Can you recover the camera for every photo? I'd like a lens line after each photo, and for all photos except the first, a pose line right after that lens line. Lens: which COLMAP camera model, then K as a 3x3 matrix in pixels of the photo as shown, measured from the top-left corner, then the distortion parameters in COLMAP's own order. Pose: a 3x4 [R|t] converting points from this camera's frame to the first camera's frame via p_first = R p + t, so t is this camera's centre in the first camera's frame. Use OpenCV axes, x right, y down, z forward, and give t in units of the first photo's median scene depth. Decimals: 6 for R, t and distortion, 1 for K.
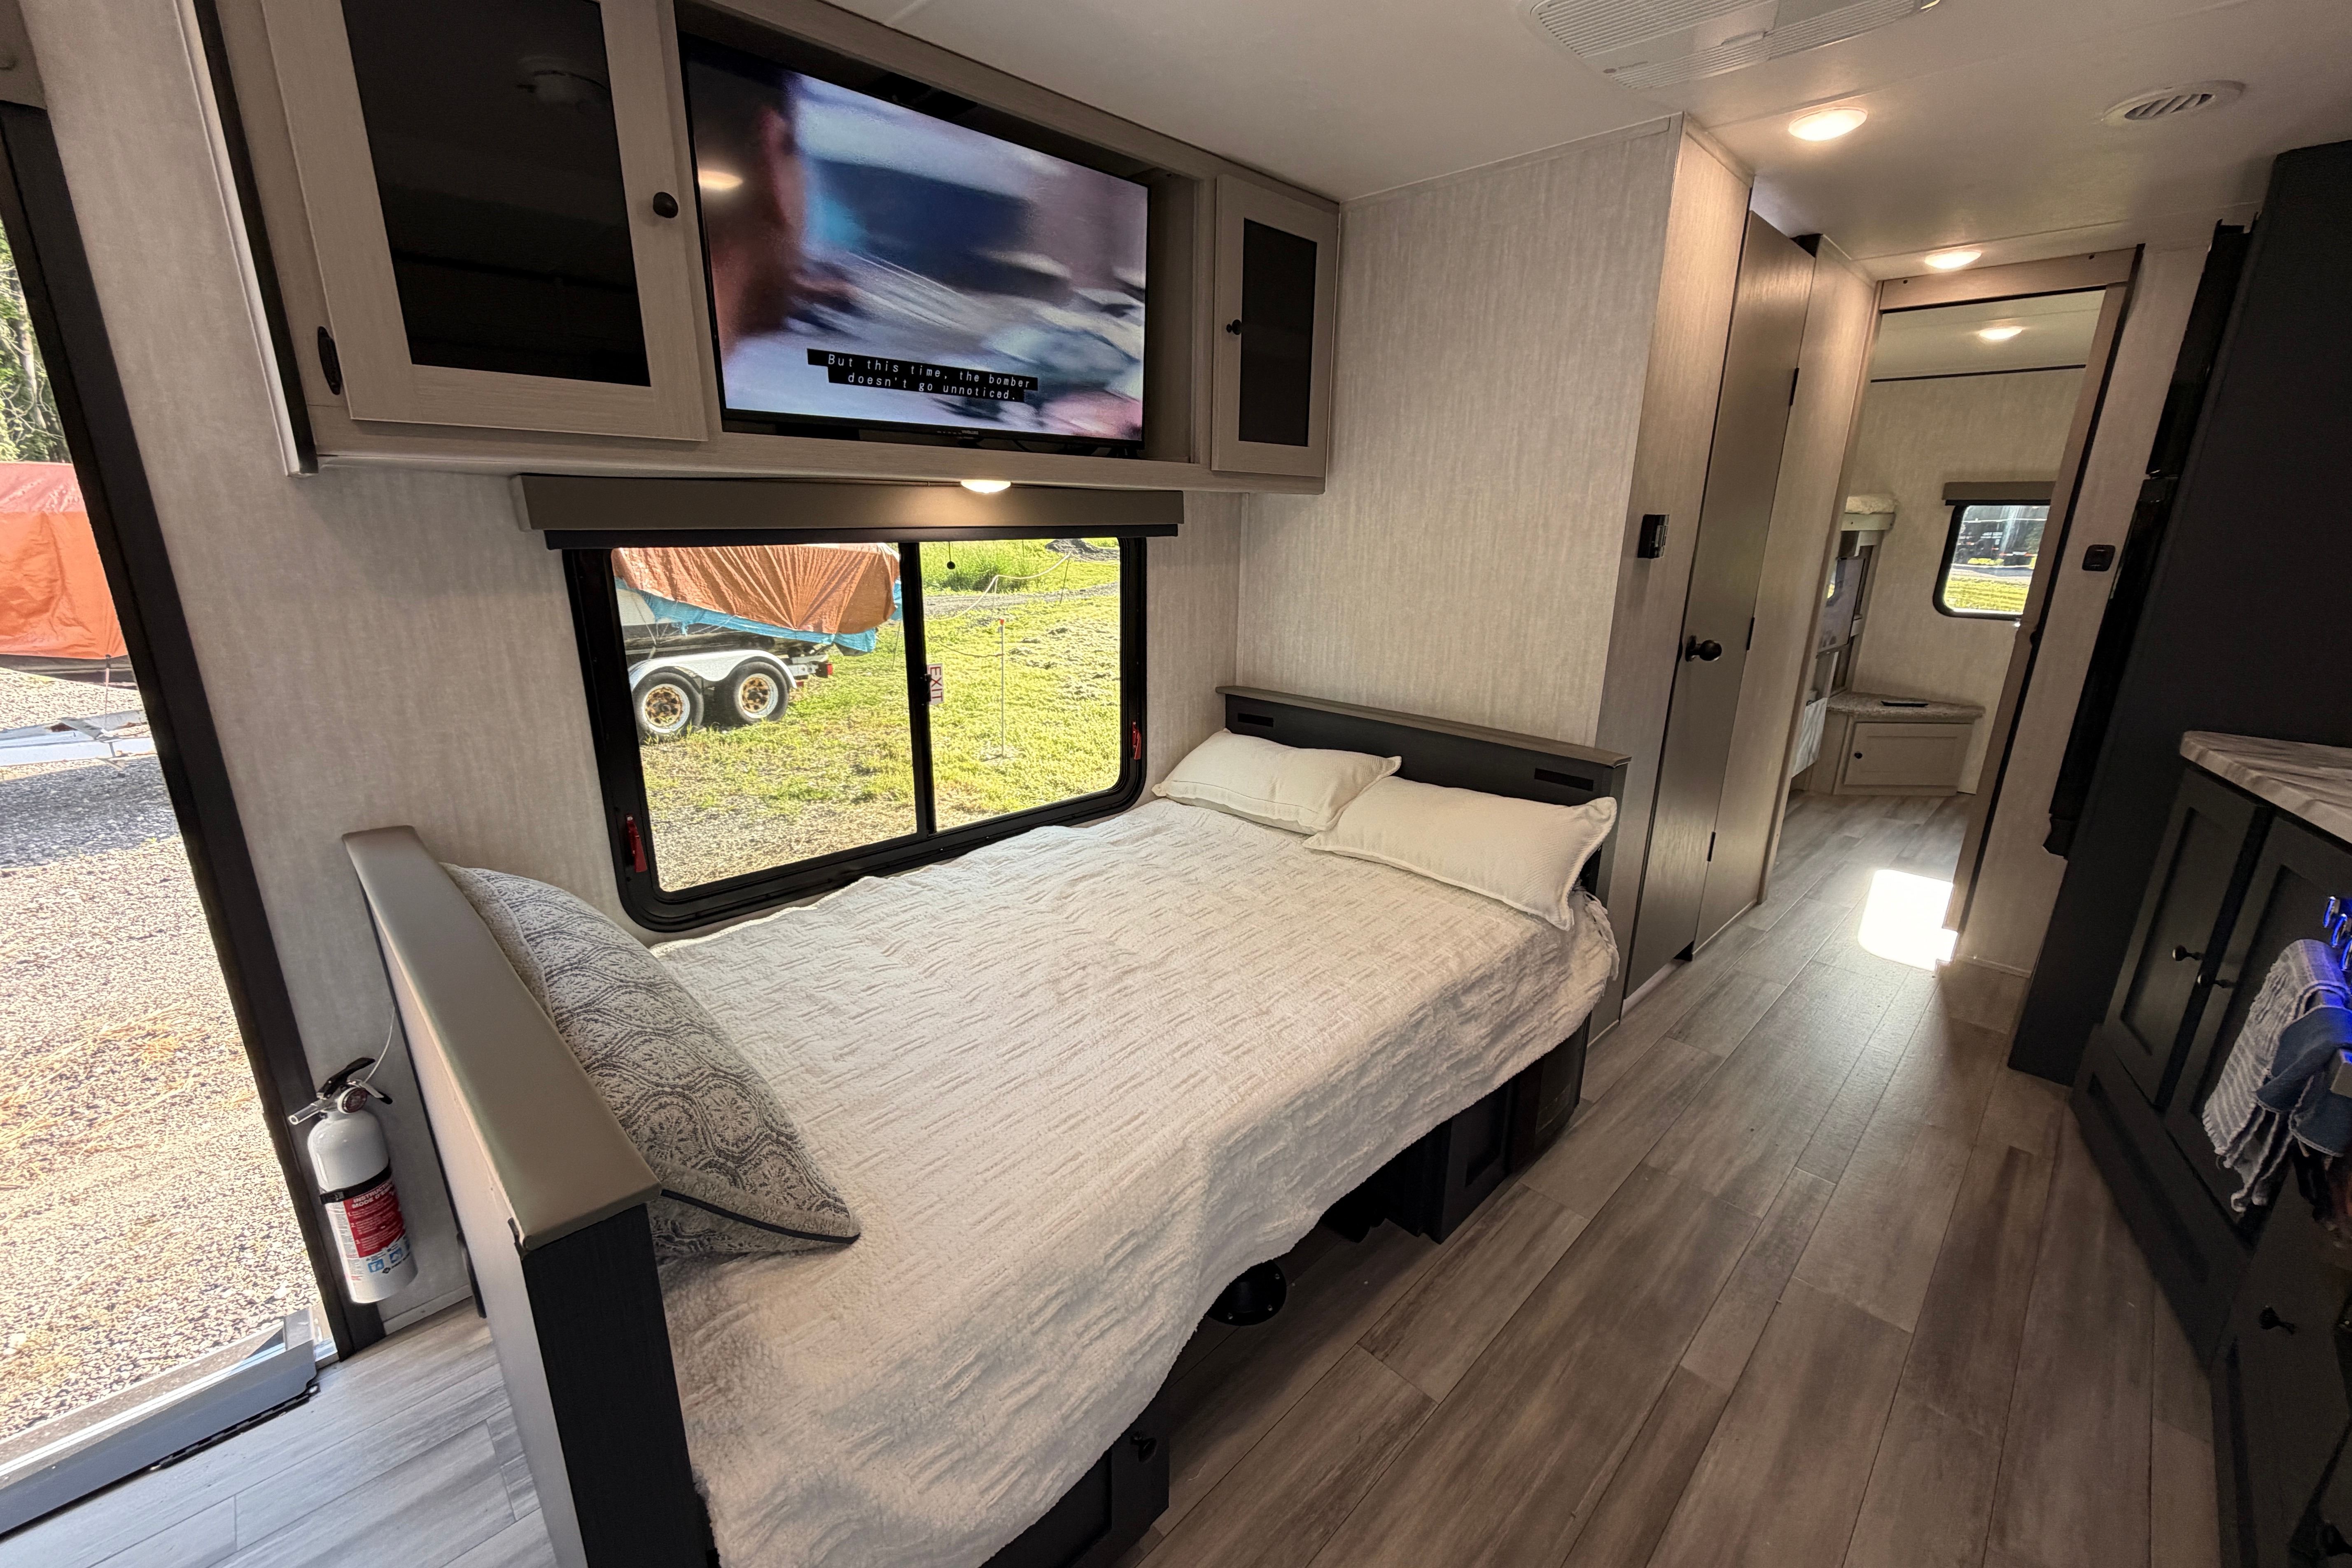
lens RADIAL K [[937.7, 0, 1185.2], [0, 937.7, 786.0], [0, 0, 1]] dist [0.000013, 0.000164]
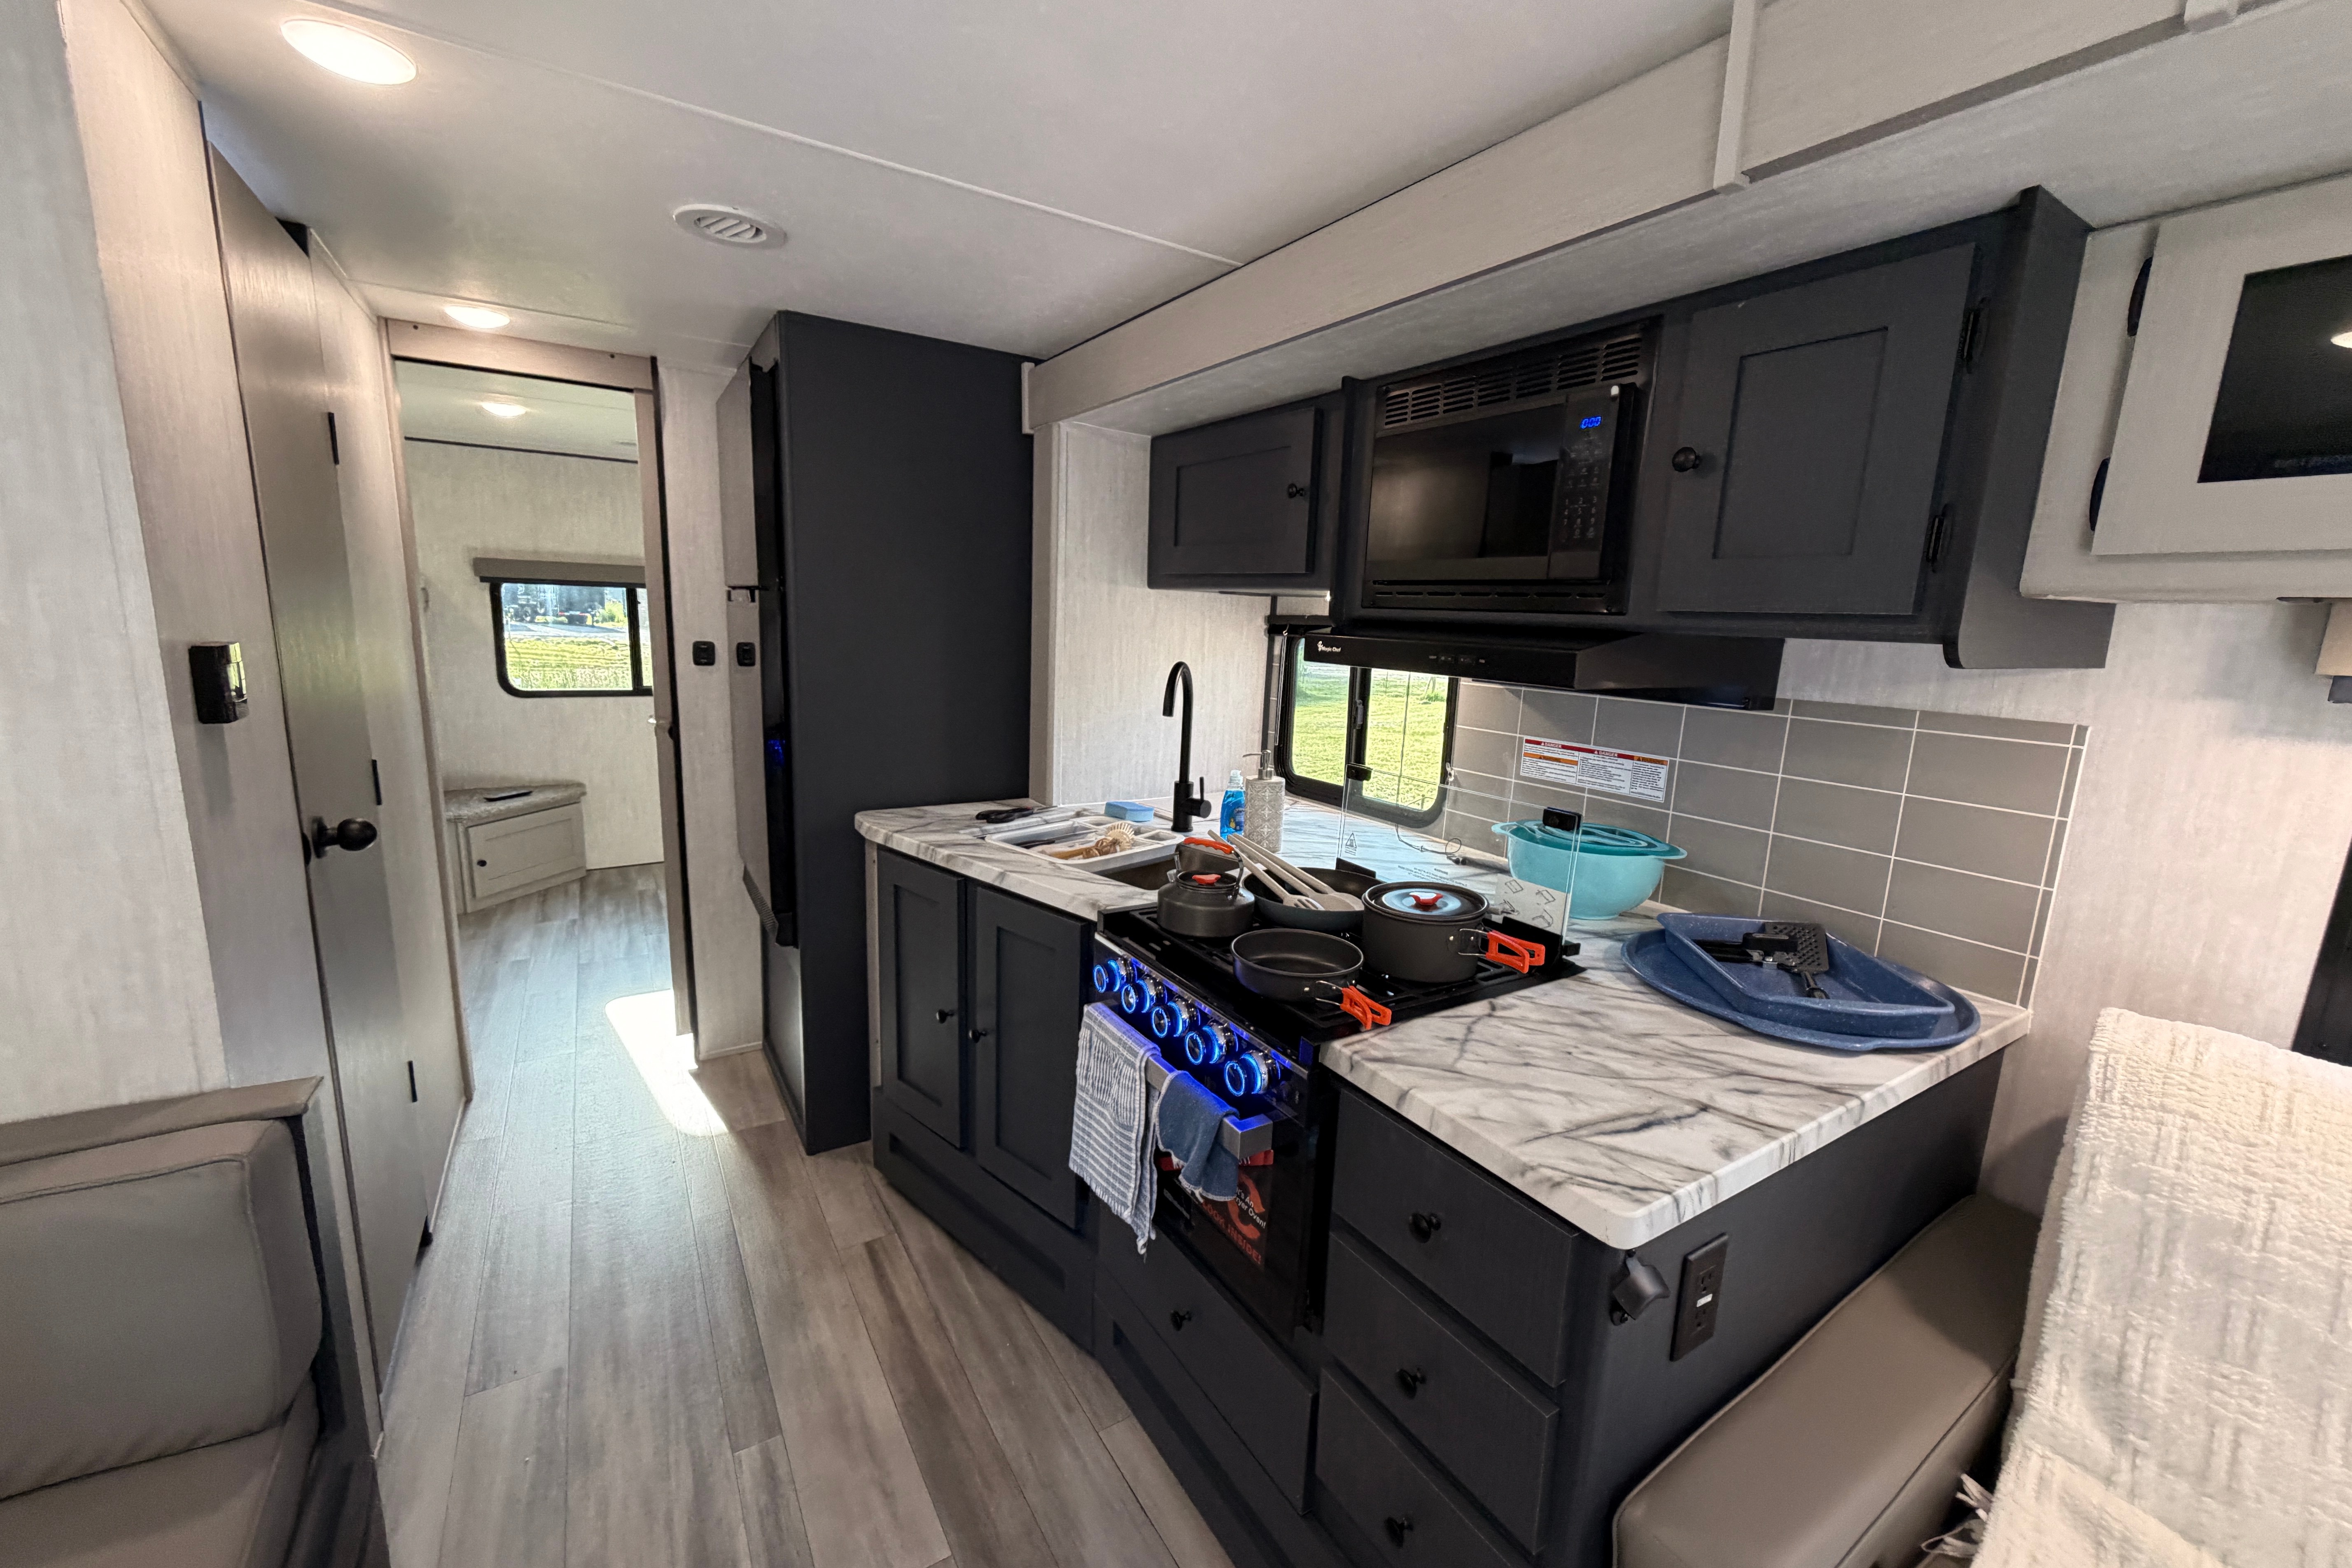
lens RADIAL K [[937.7, 0, 1185.2], [0, 937.7, 786.0], [0, 0, 1]] dist [0.000013, 0.000164]
pose [[0.217404, -0.185882, 0.958219, 0.073101], [0.236998, 0.962375, 0.132917, -0.126223], [-0.946872, 0.198199, 0.253278, 0.289971]]
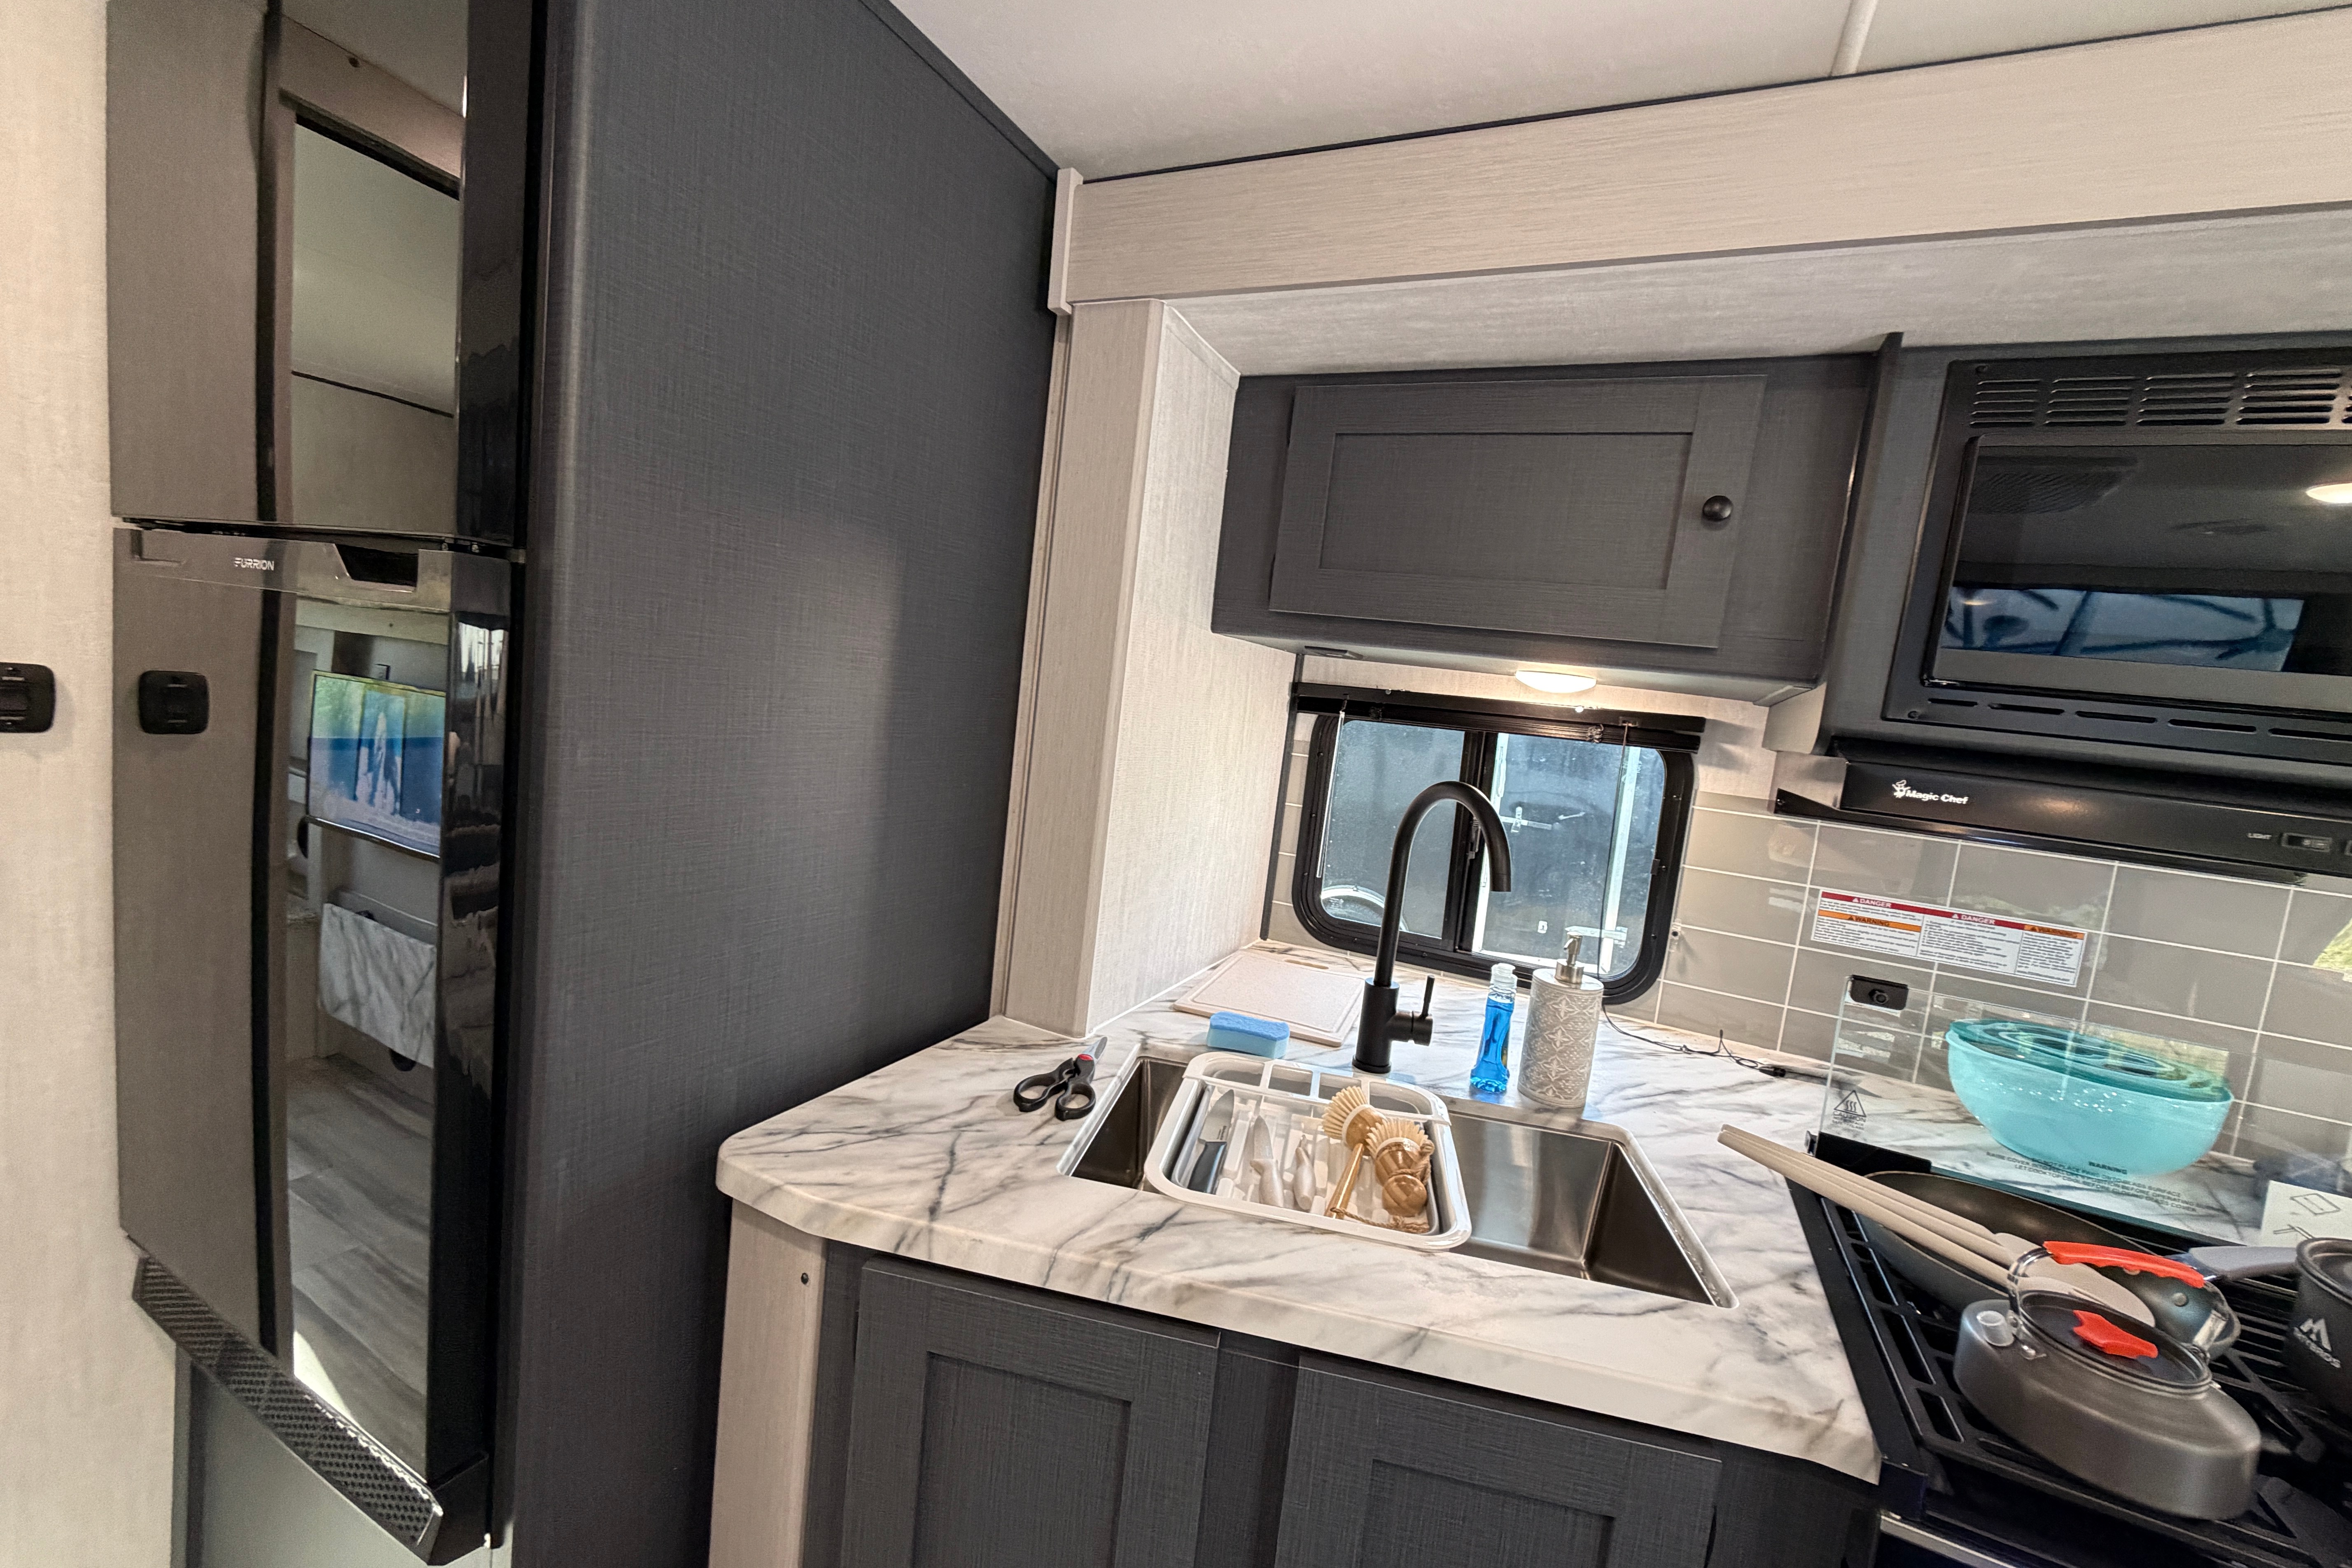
lens RADIAL K [[937.7, 0, 1185.2], [0, 937.7, 786.0], [0, 0, 1]] dist [0.000013, 0.000164]
pose [[-0.332859, -0.155433, 0.930078, 0.534767], [0.147914, 0.965506, 0.214289, -0.246576], [-0.931304, 0.208900, -0.298386, 0.774166]]
